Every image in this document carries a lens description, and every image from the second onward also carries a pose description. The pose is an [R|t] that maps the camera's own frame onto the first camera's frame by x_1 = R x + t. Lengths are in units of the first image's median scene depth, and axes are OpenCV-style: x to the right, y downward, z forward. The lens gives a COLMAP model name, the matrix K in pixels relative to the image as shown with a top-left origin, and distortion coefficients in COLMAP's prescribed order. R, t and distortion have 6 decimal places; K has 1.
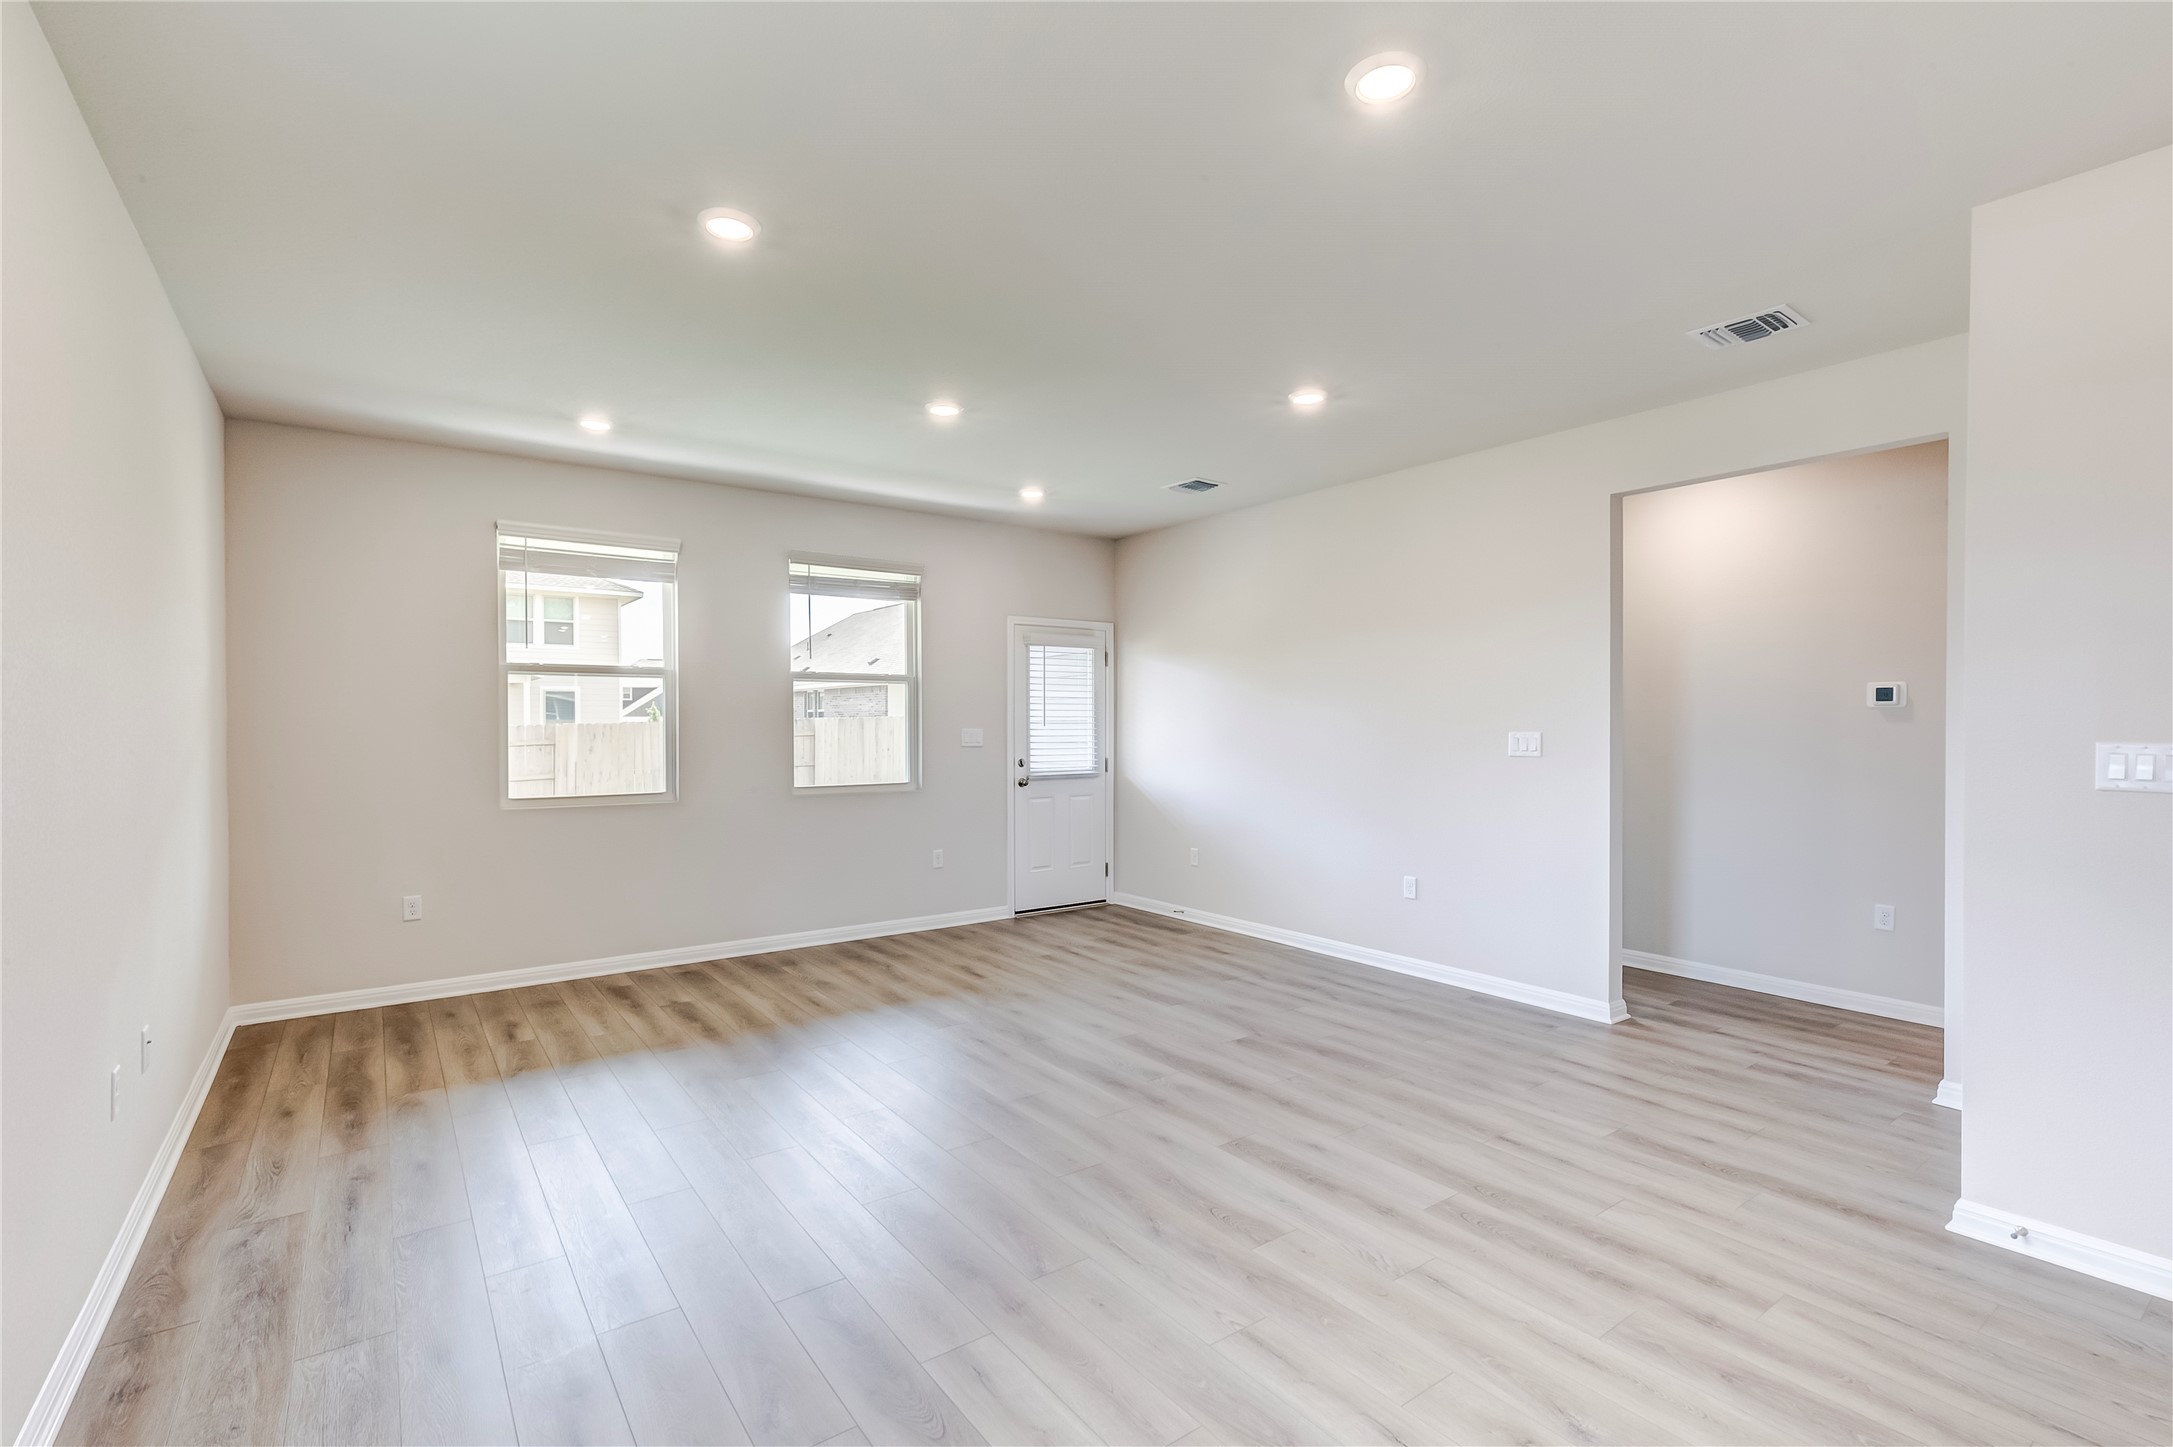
lens RADIAL K [[975.1, 0, 1095.7], [0, 975.1, 720.4], [0, 0, 1]] dist [-0.002844, -0.000307]
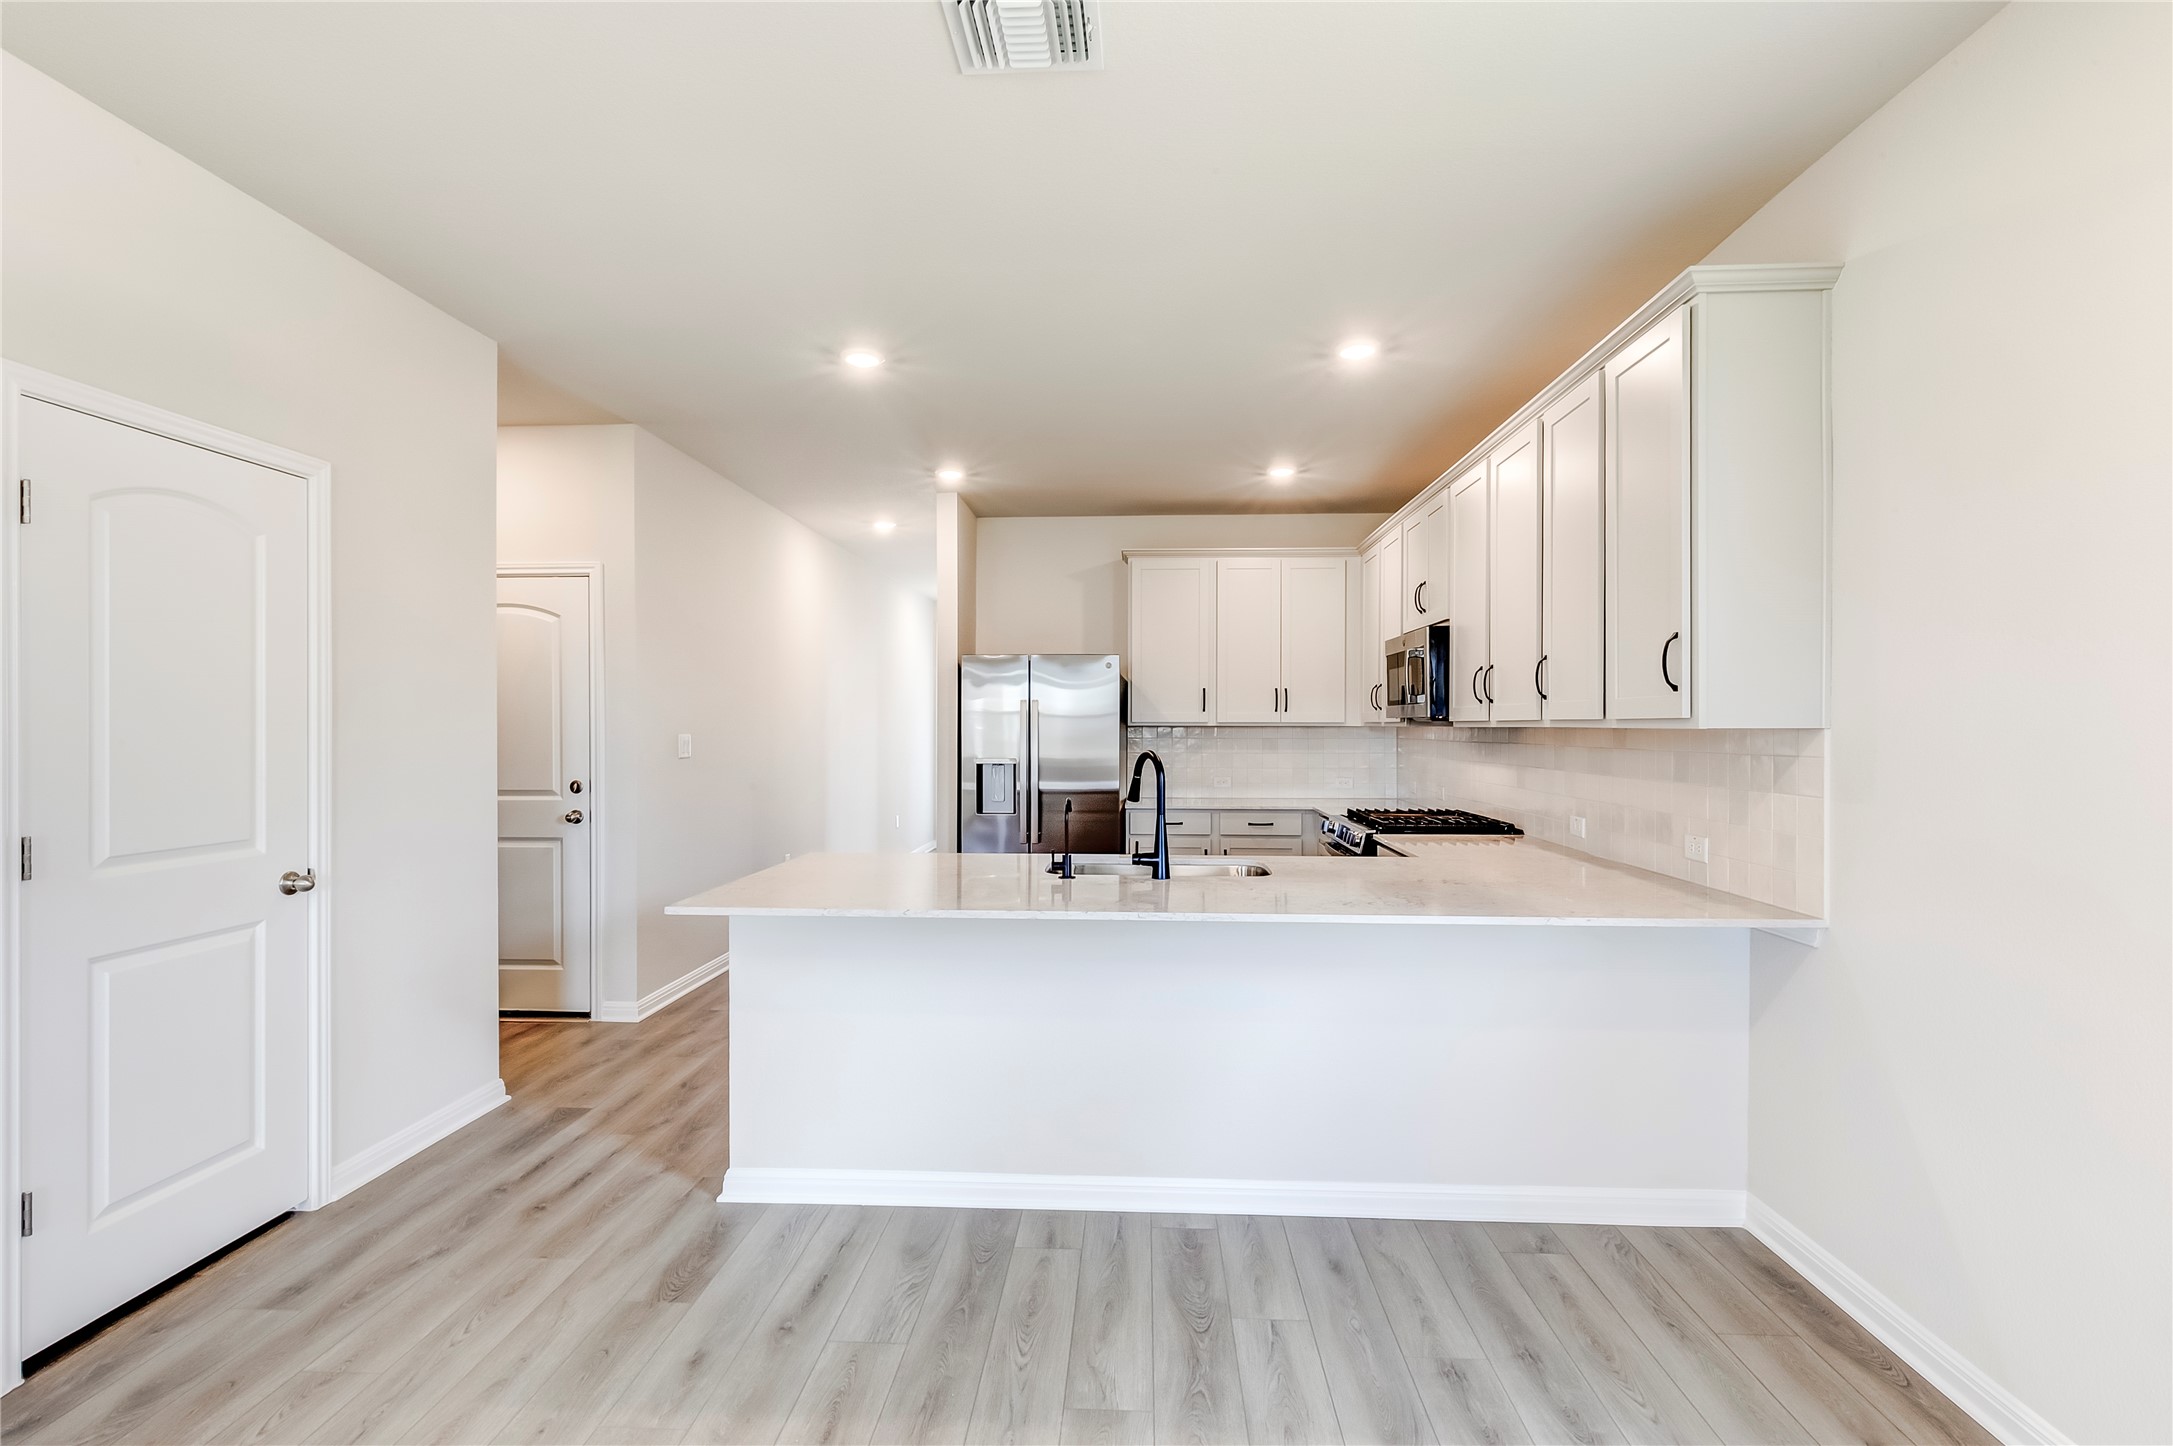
lens RADIAL K [[975.1, 0, 1103.7], [0, 975.1, 736.9], [0, 0, 1]] dist [-0.002844, -0.000307]
pose [[-0.774563, -0.009338, 0.632428, -0.549346], [-0.001619, 0.999917, 0.012781, 0.002689], [-0.632495, 0.008876, -0.774514, 0.953814]]
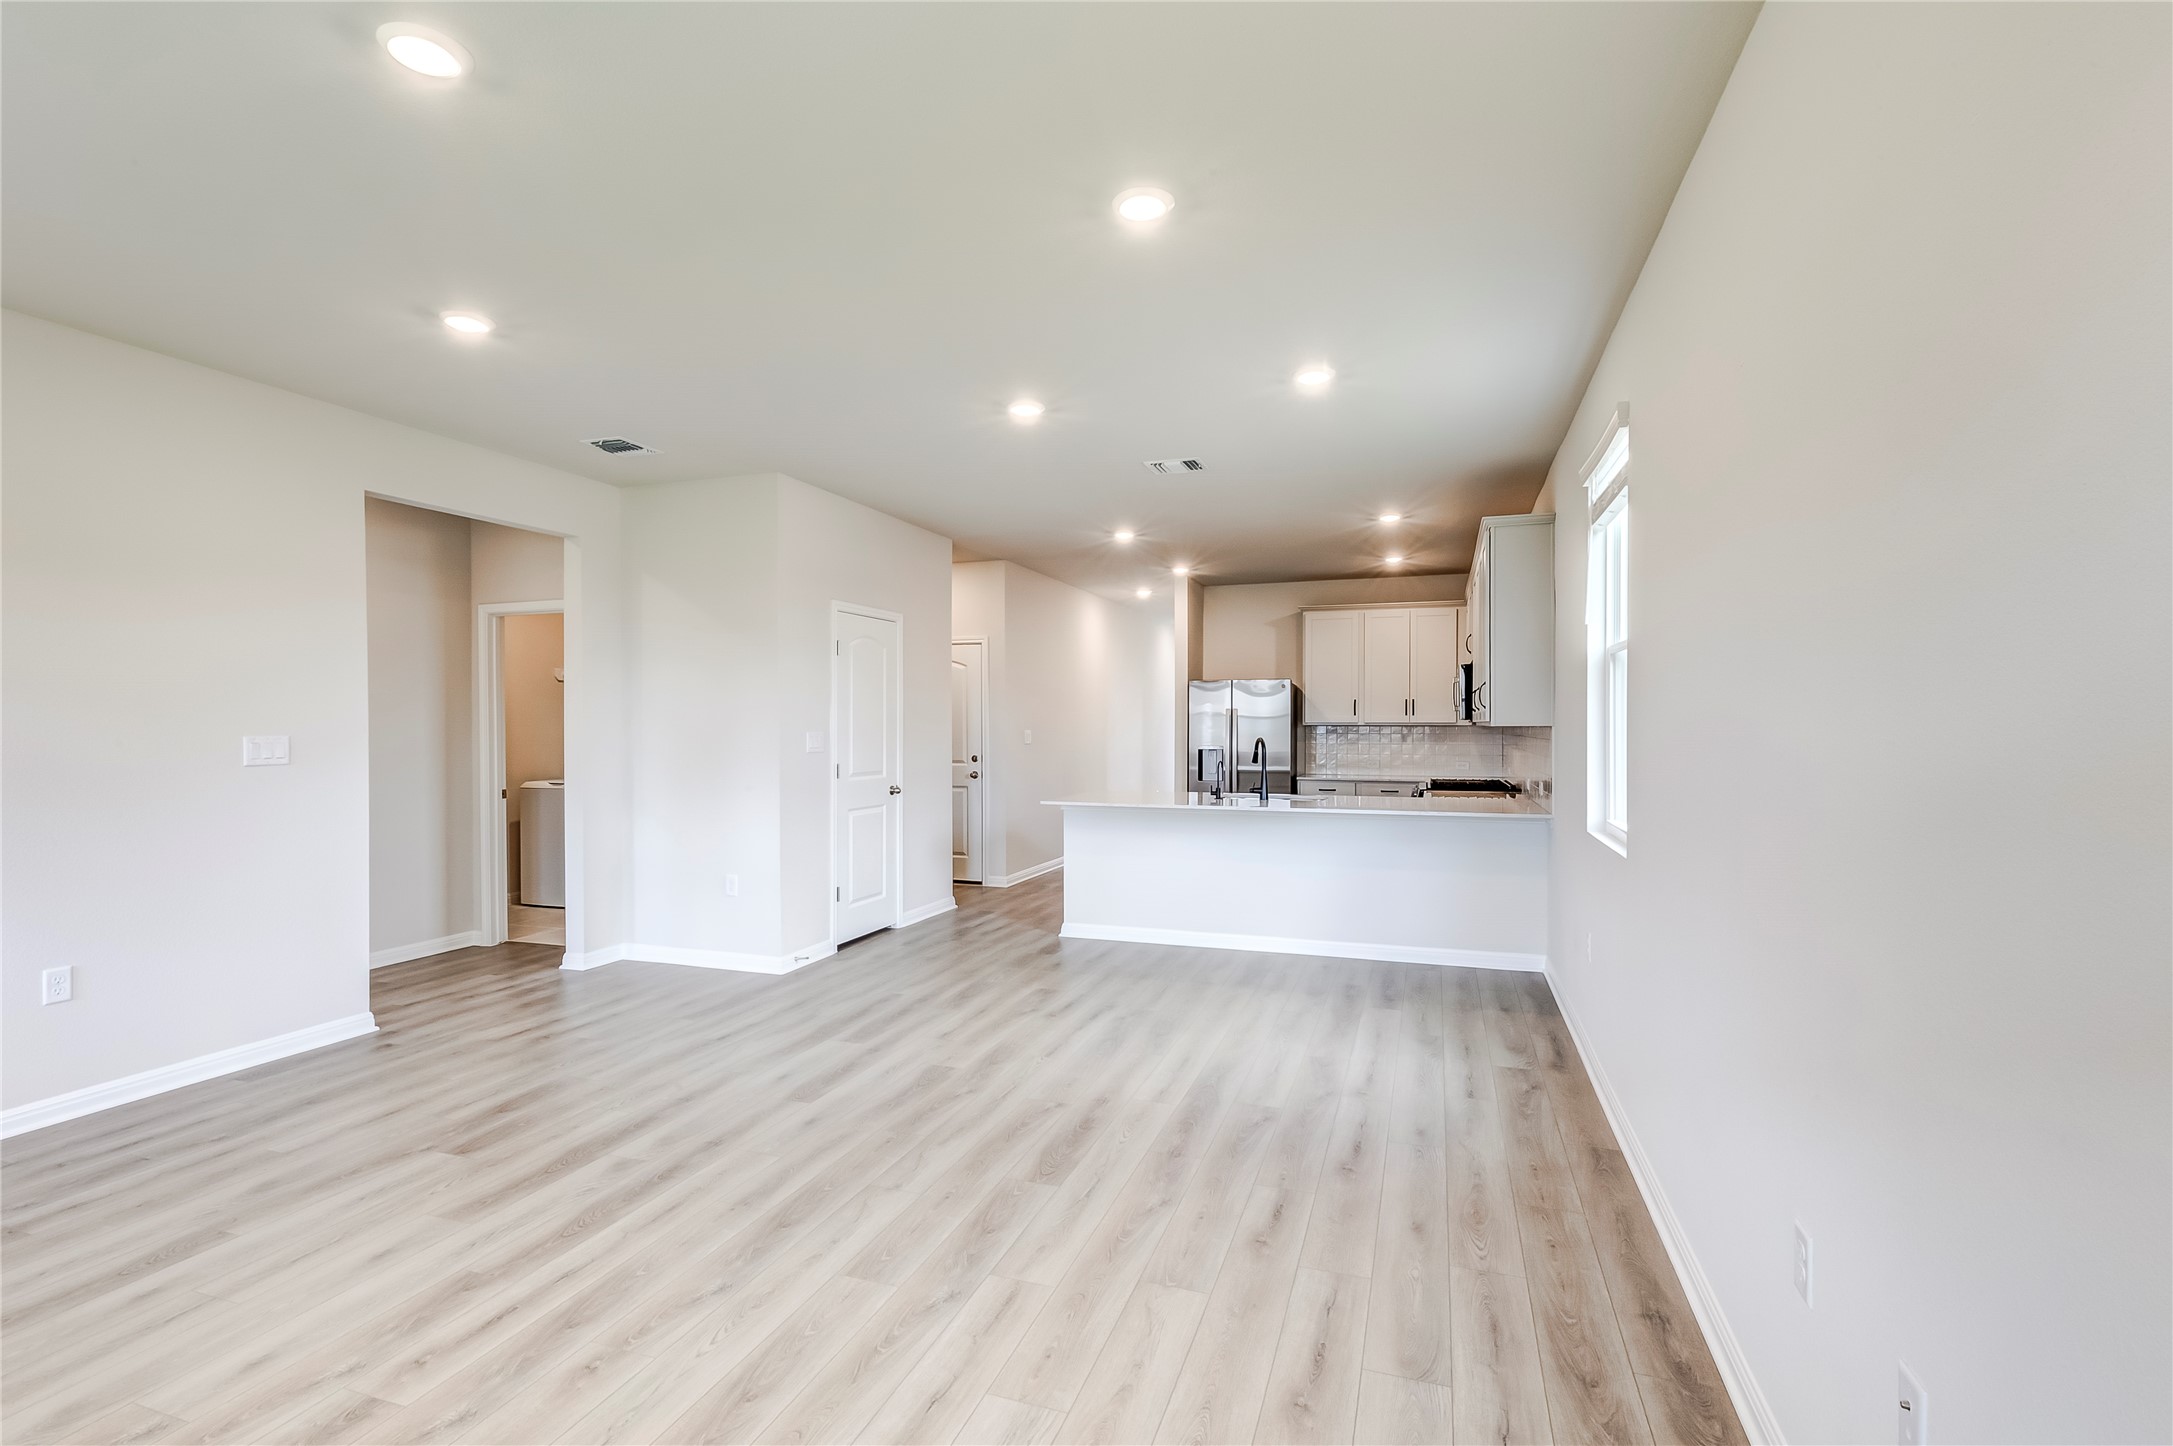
lens RADIAL K [[975.1, 0, 1083.0], [0, 975.1, 730.2], [0, 0, 1]] dist [-0.002844, -0.000307]
pose [[-0.550850, -0.006150, 0.834581, -0.827153], [0.000204, 0.999972, 0.007503, 0.001528], [-0.834604, 0.004304, -0.550834, 1.145687]]
